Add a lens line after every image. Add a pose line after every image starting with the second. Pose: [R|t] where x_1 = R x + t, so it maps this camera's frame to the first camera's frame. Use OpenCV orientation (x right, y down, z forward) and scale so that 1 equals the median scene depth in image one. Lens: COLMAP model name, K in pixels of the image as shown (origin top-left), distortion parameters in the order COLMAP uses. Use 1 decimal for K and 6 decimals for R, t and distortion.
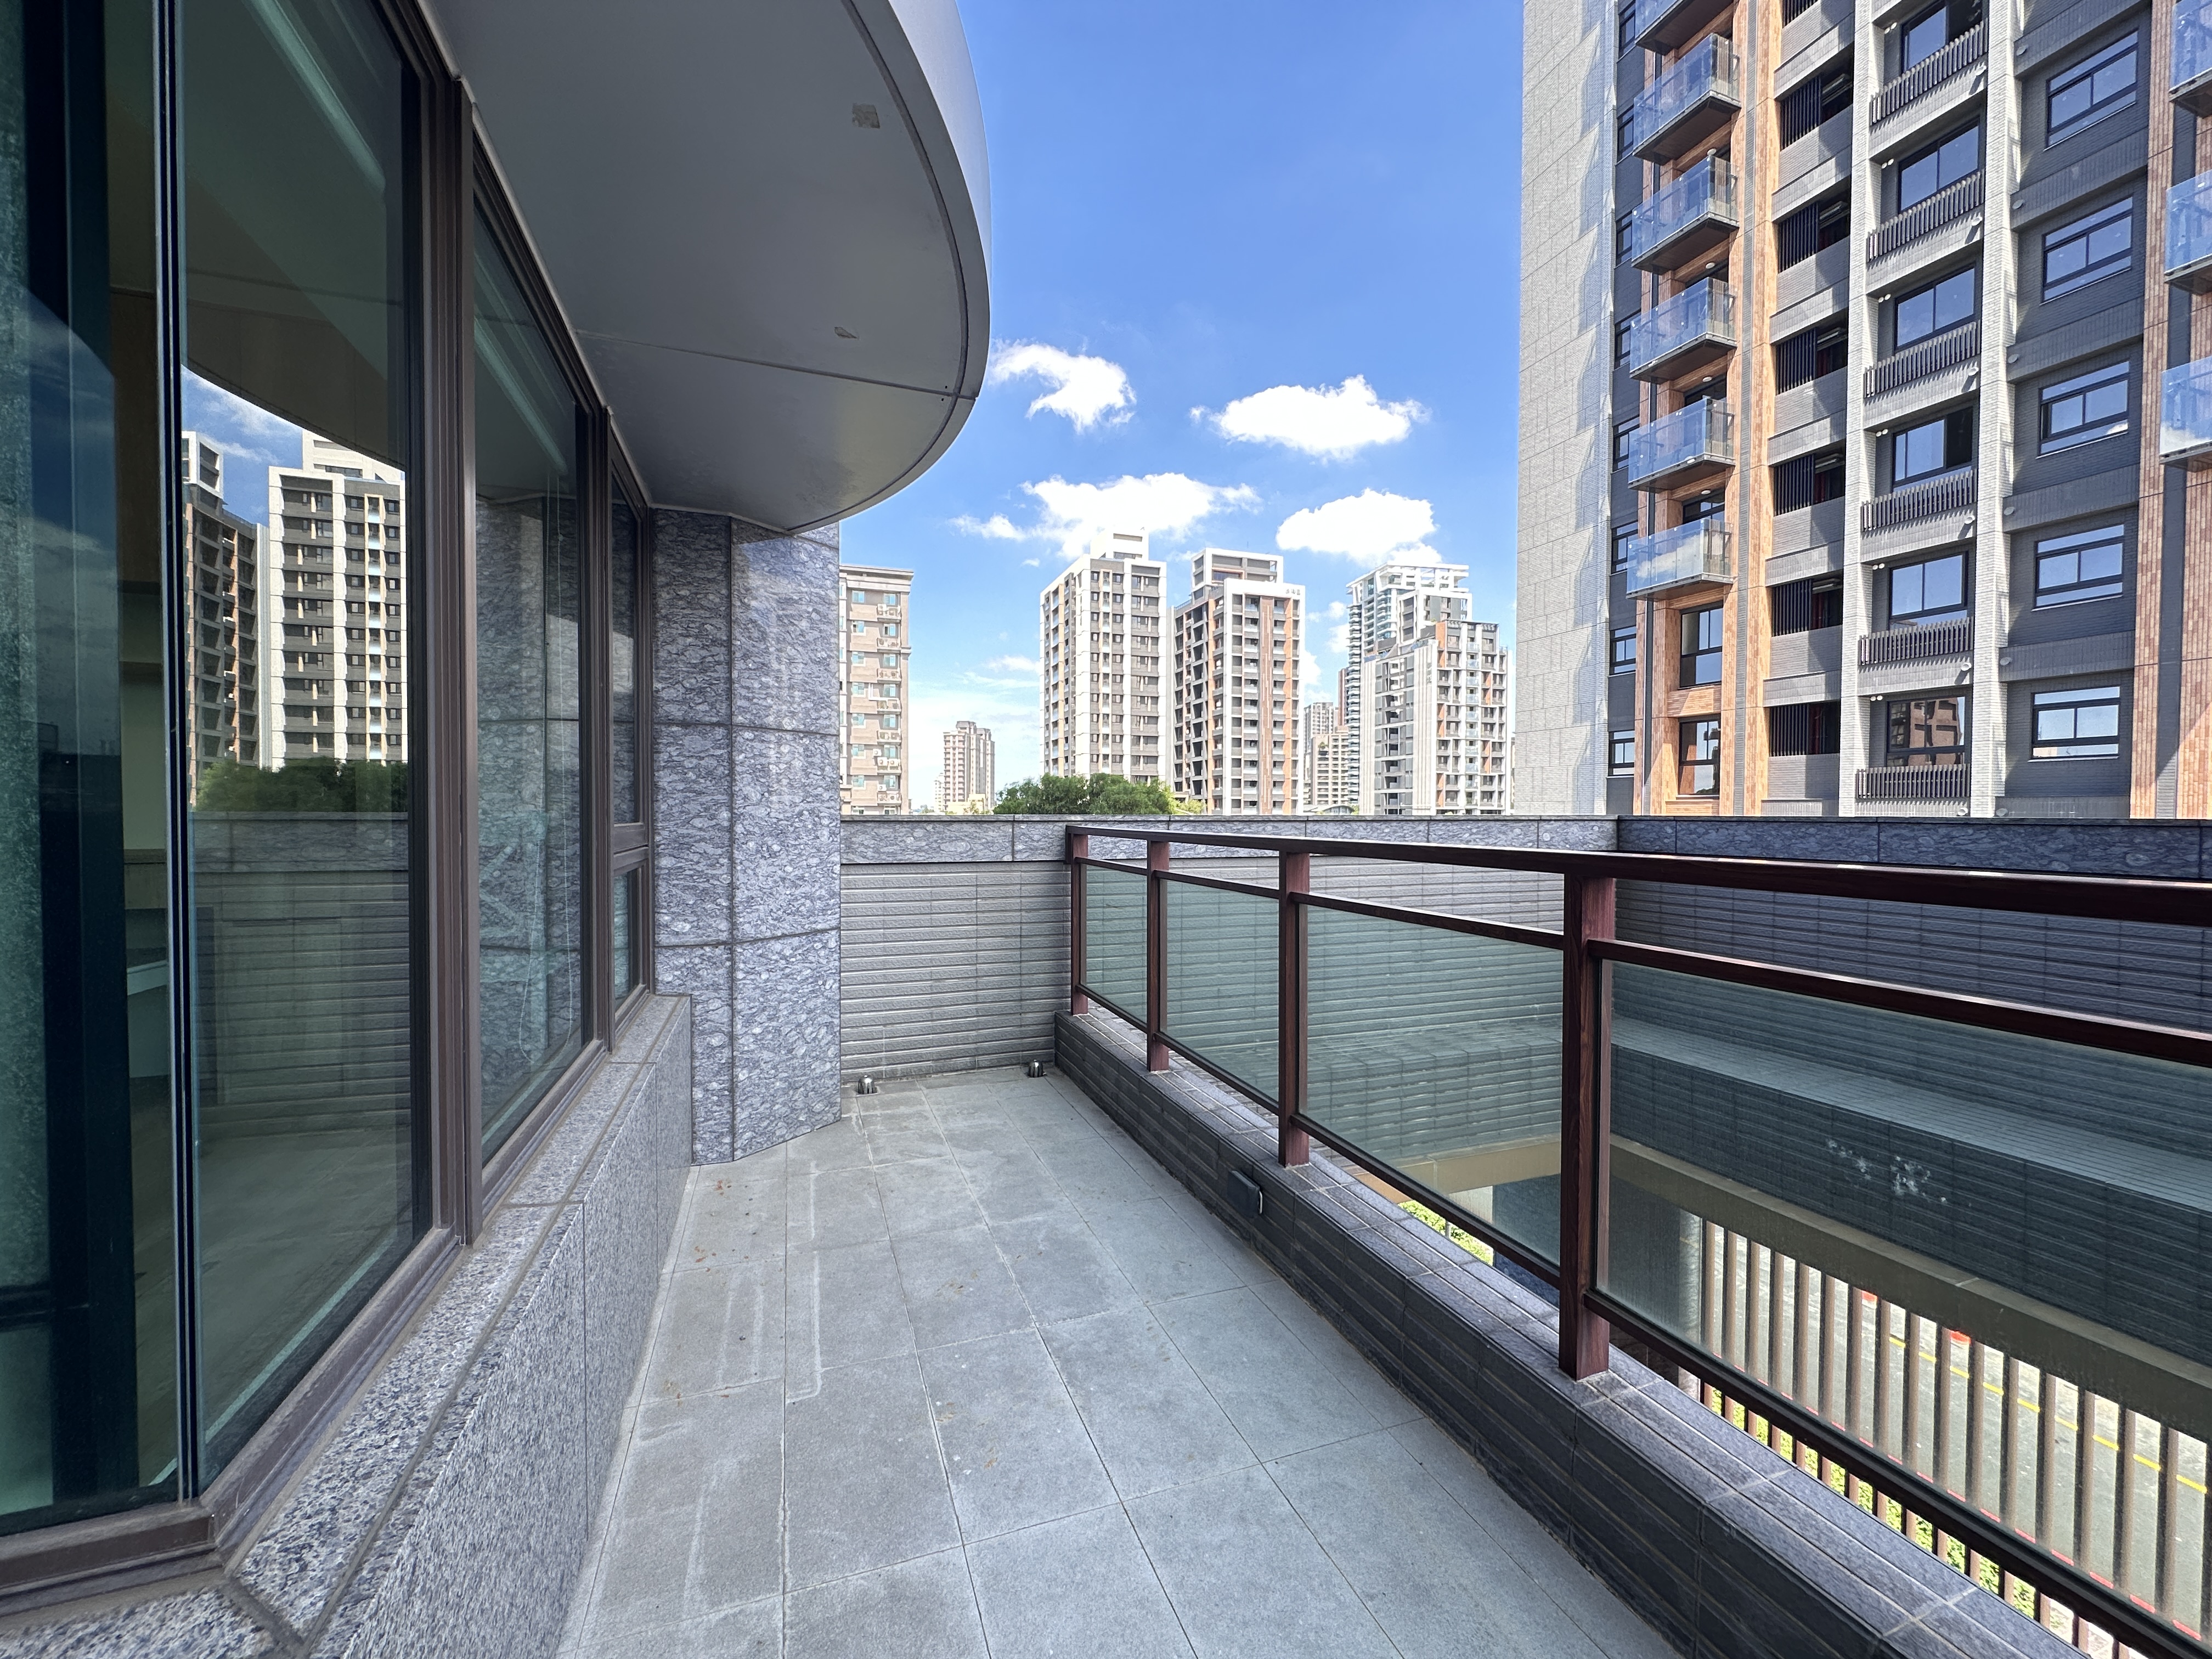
lens RADIAL K [[879.6, 0, 1104.4], [0, 879.6, 831.1], [0, 0, 1]] dist [-0.003081, 0.000364]
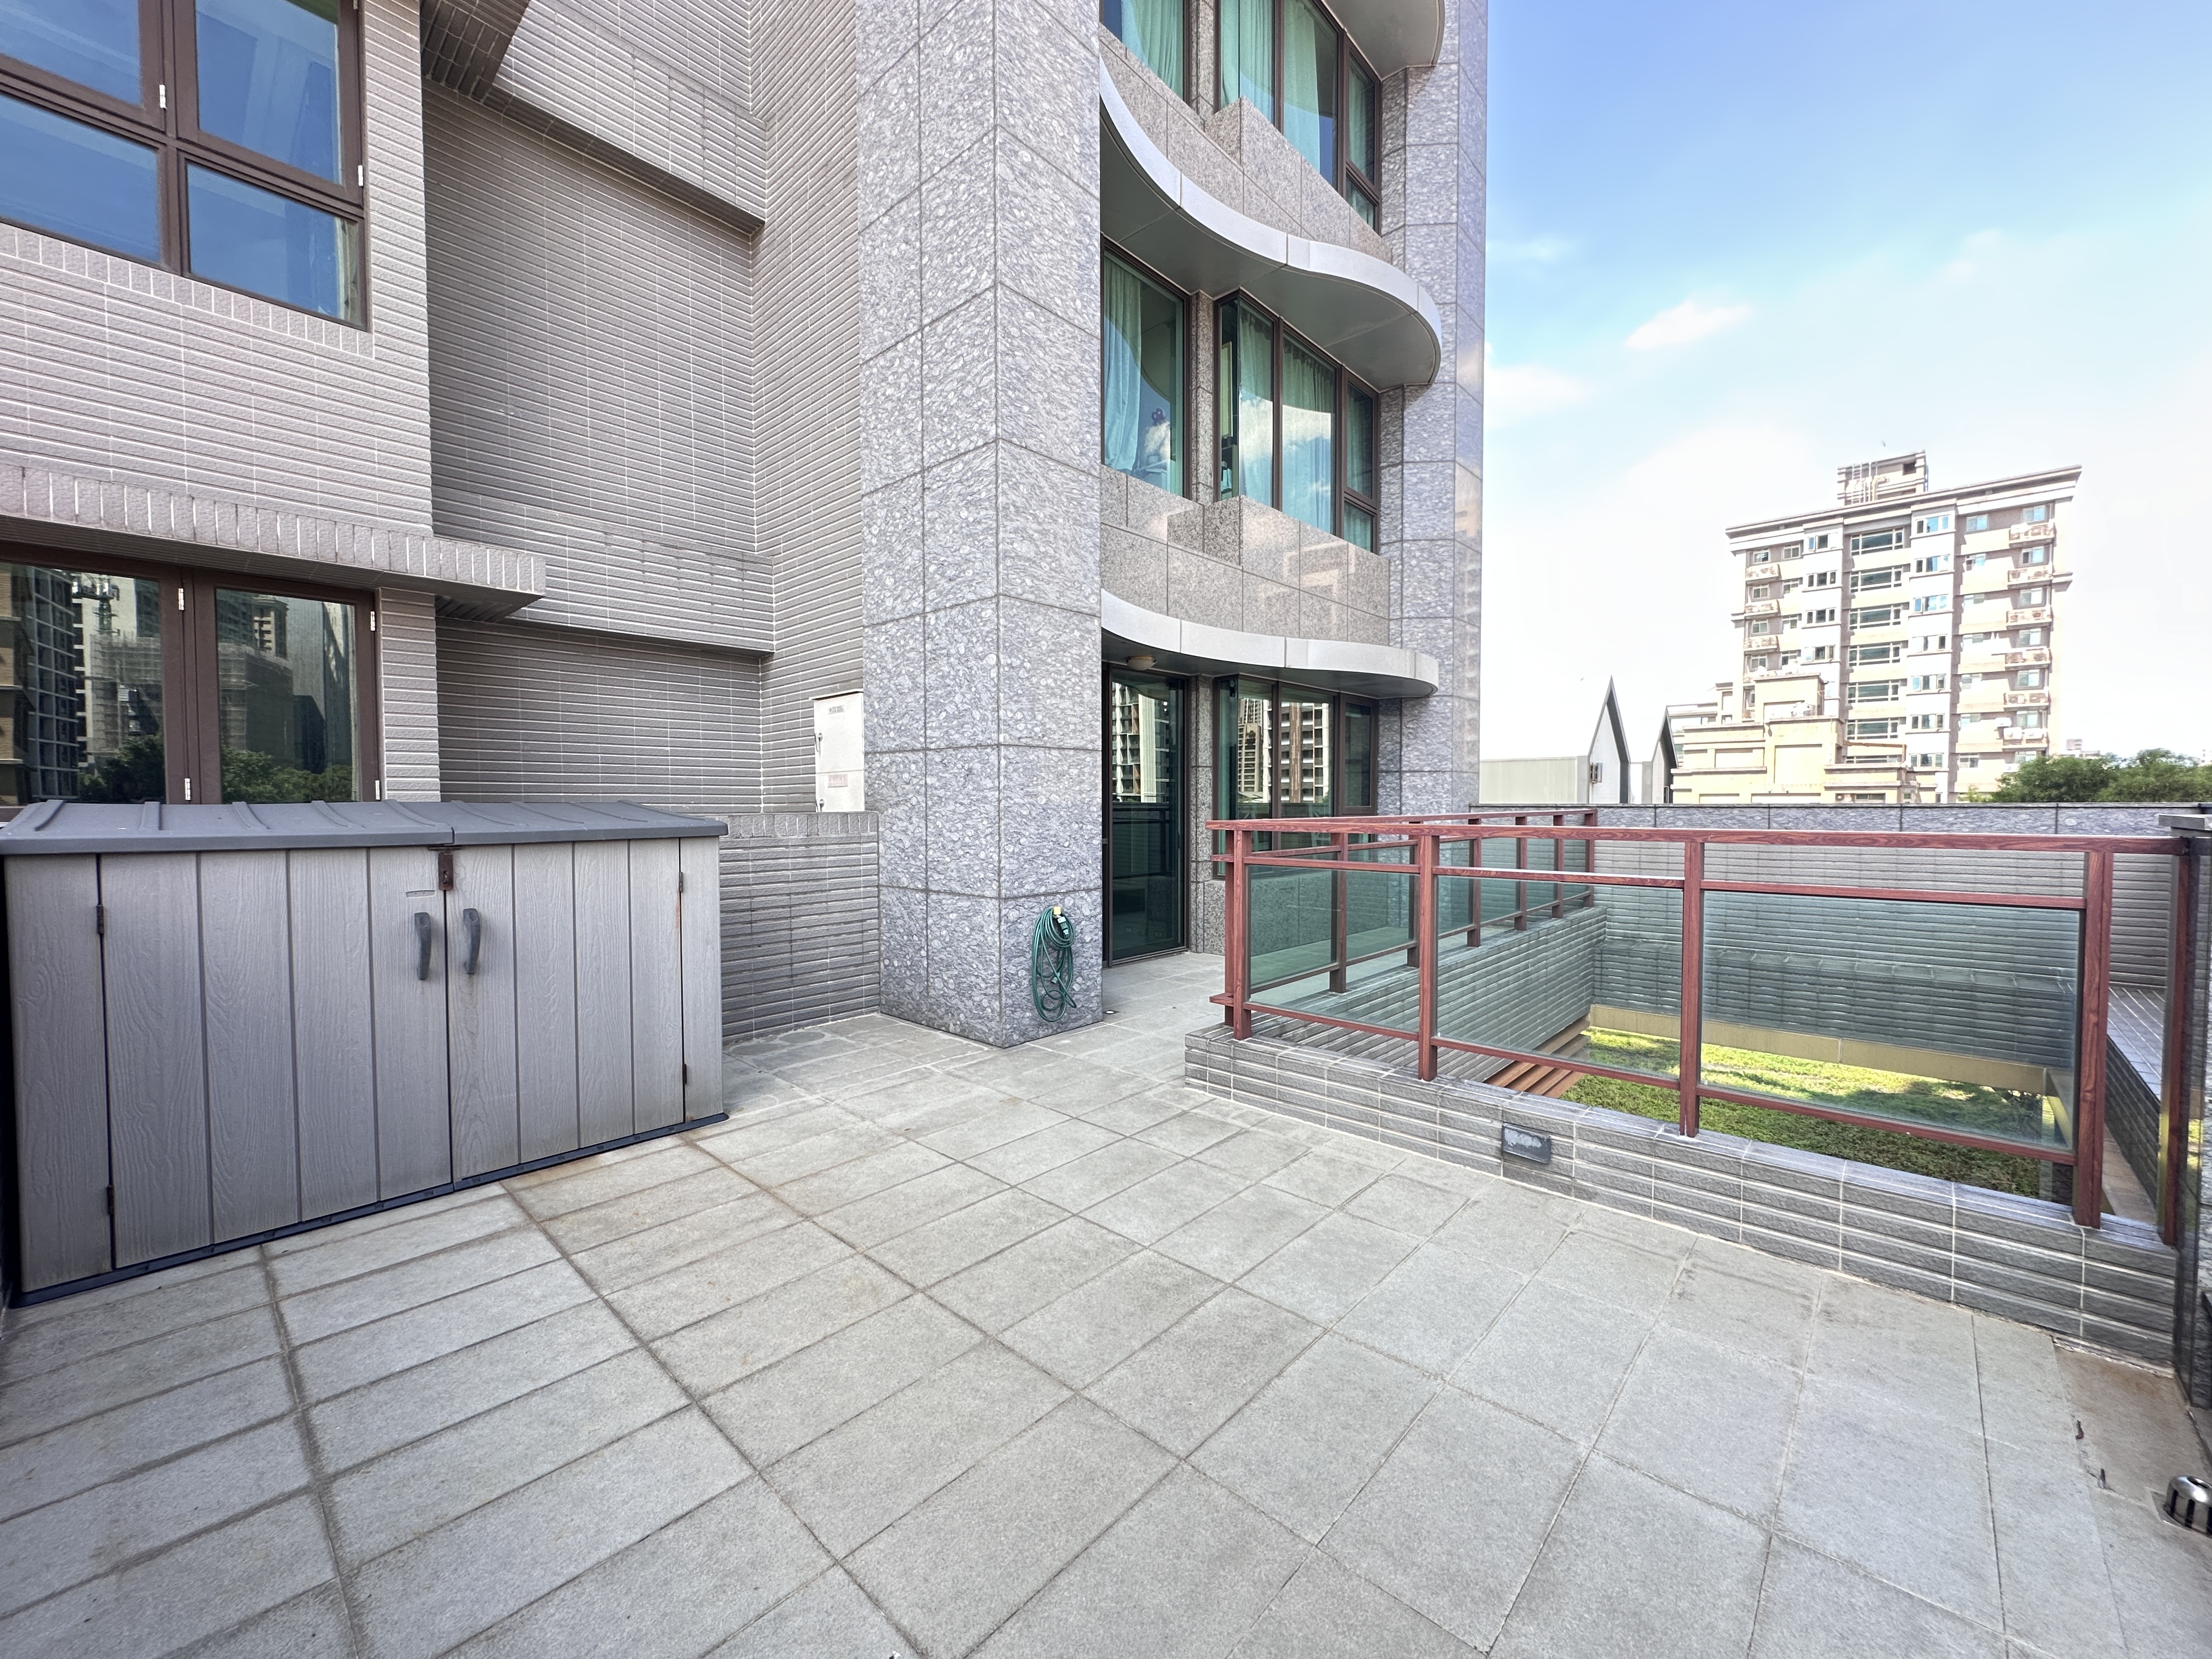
lens RADIAL K [[879.6, 0, 1100.2], [0, 879.6, 831.7], [0, 0, 1]] dist [-0.003081, 0.000364]
pose [[0.458526, 0.026531, -0.888285, 0.194980], [-0.015605, 0.999641, 0.021801, 0.002840], [0.888544, 0.003865, 0.458775, -0.135083]]
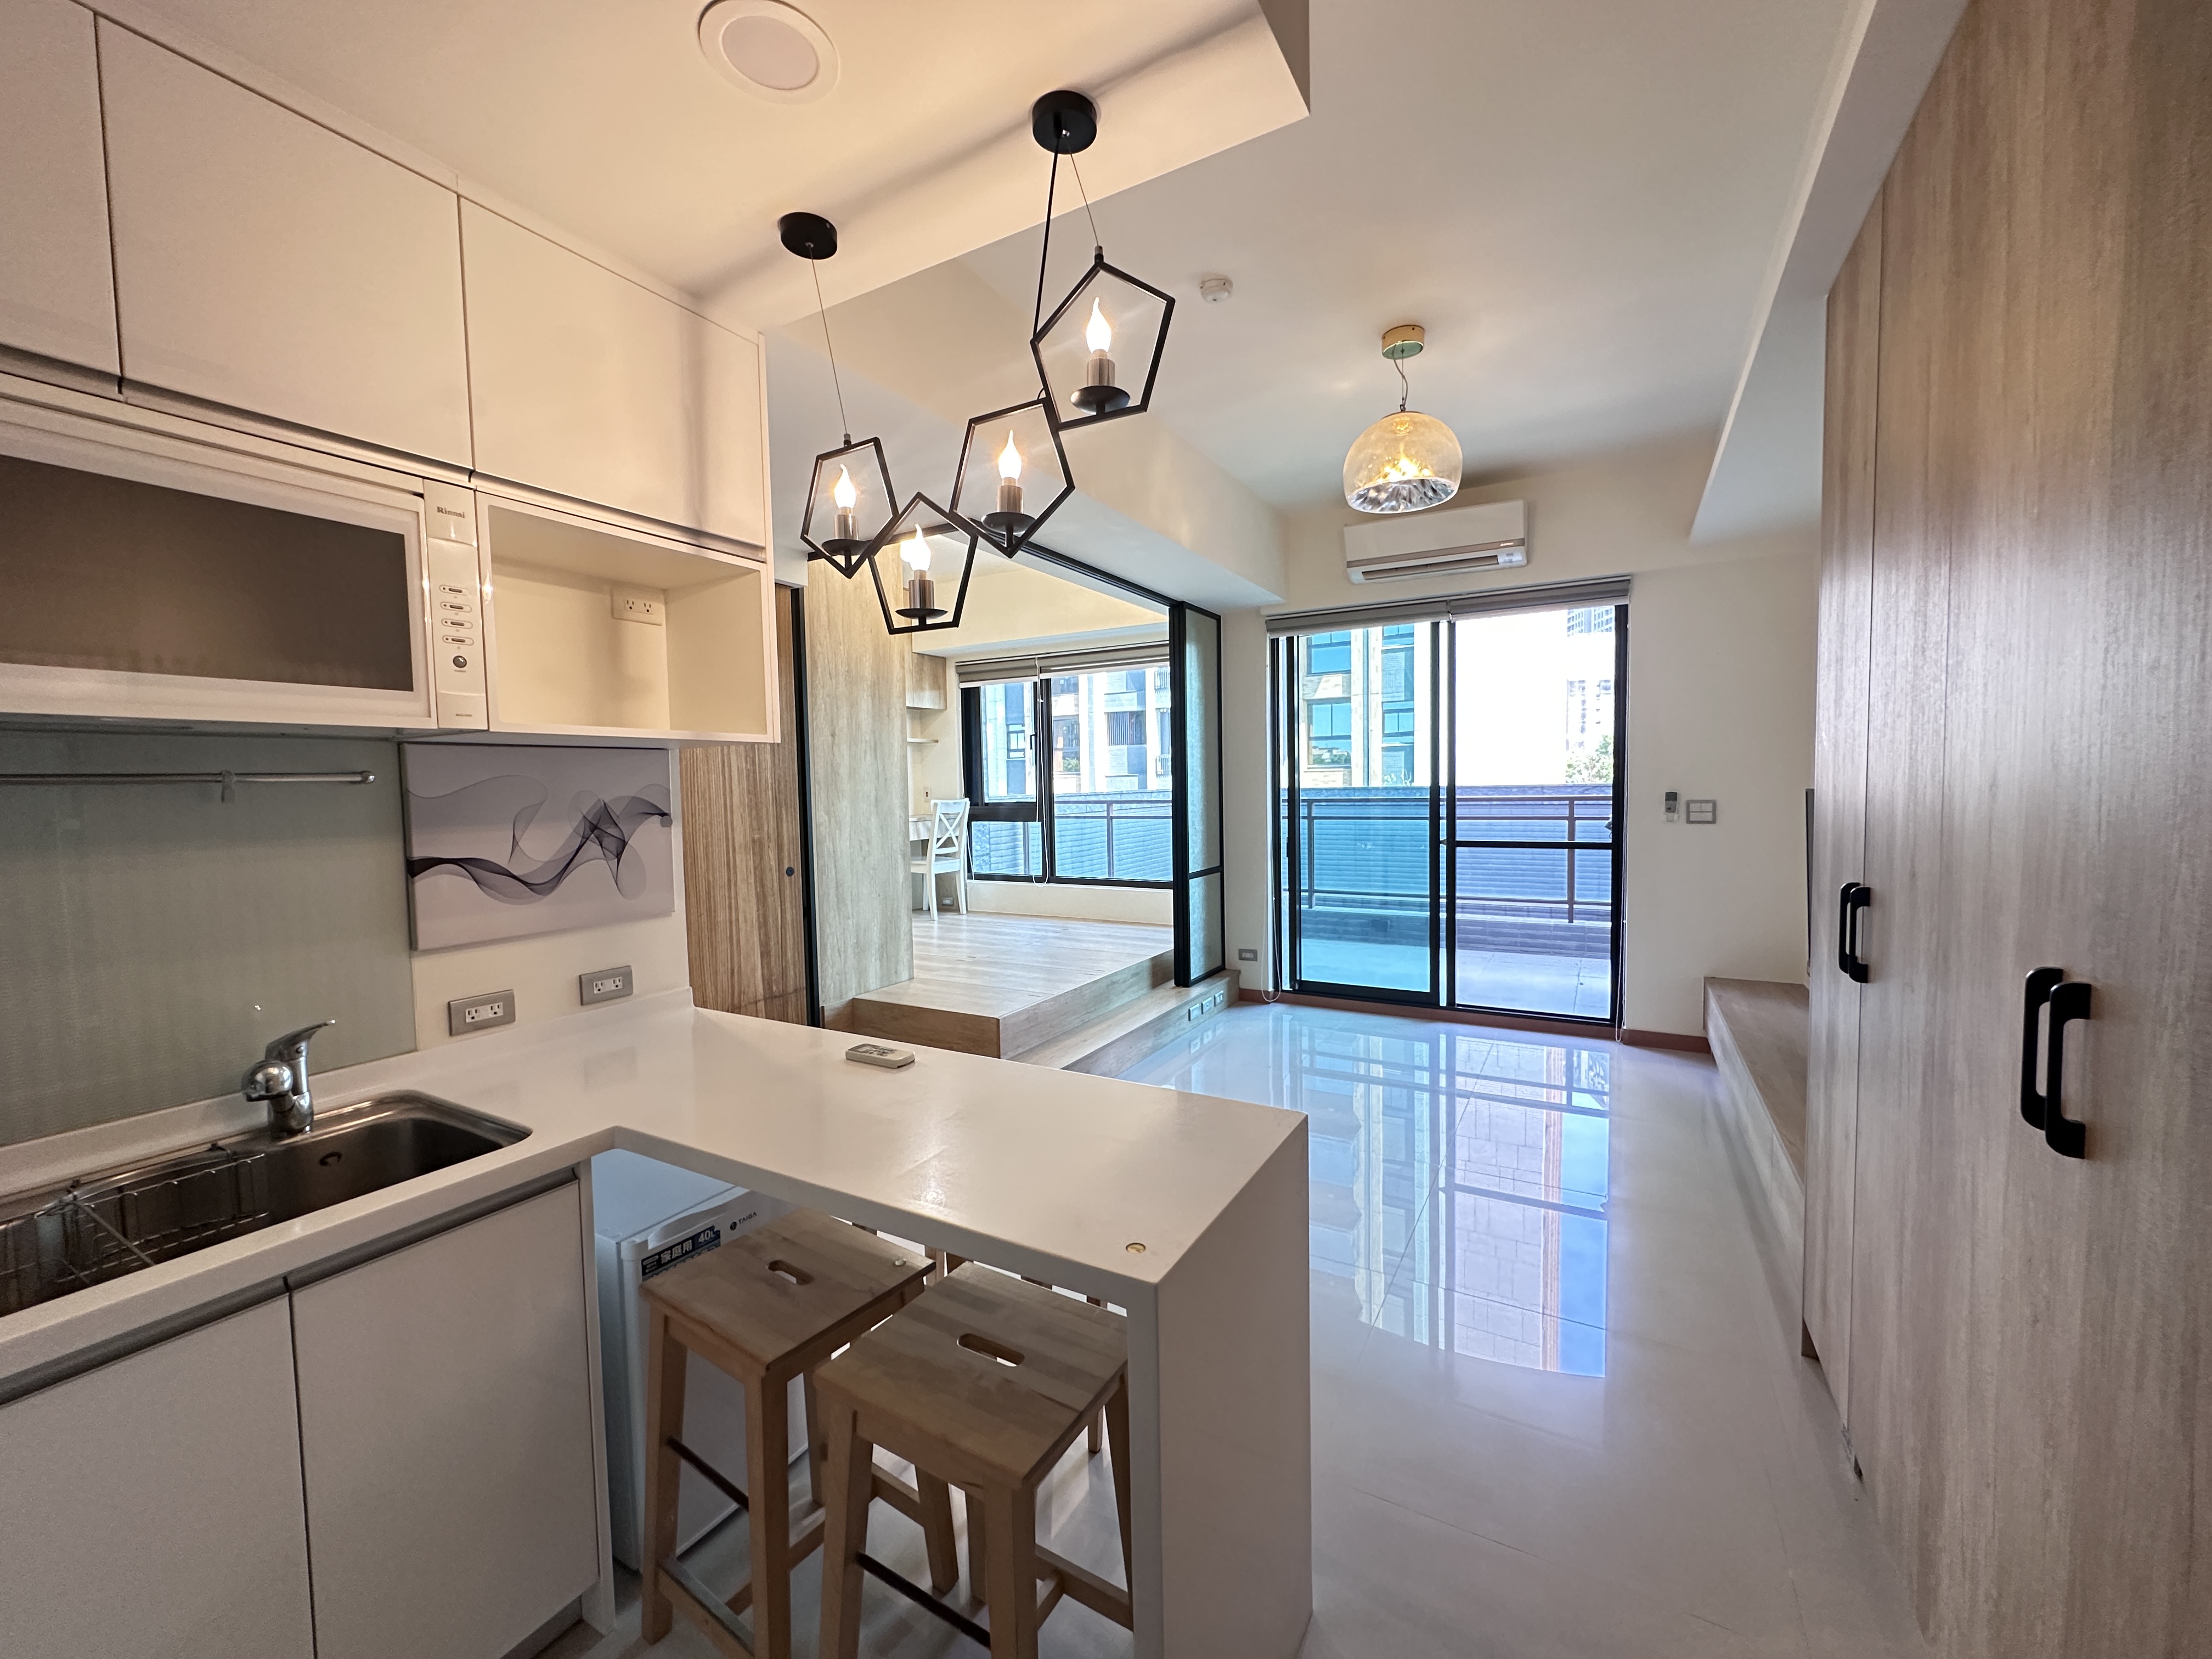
lens RADIAL K [[879.6, 0, 1110.1], [0, 879.6, 828.0], [0, 0, 1]] dist [-0.003081, 0.000364]
pose [[0.754595, -0.050910, 0.654212, -0.215761], [0.035365, 0.998692, 0.036926, -0.001811], [-0.655237, -0.004728, 0.755409, -0.120380]]
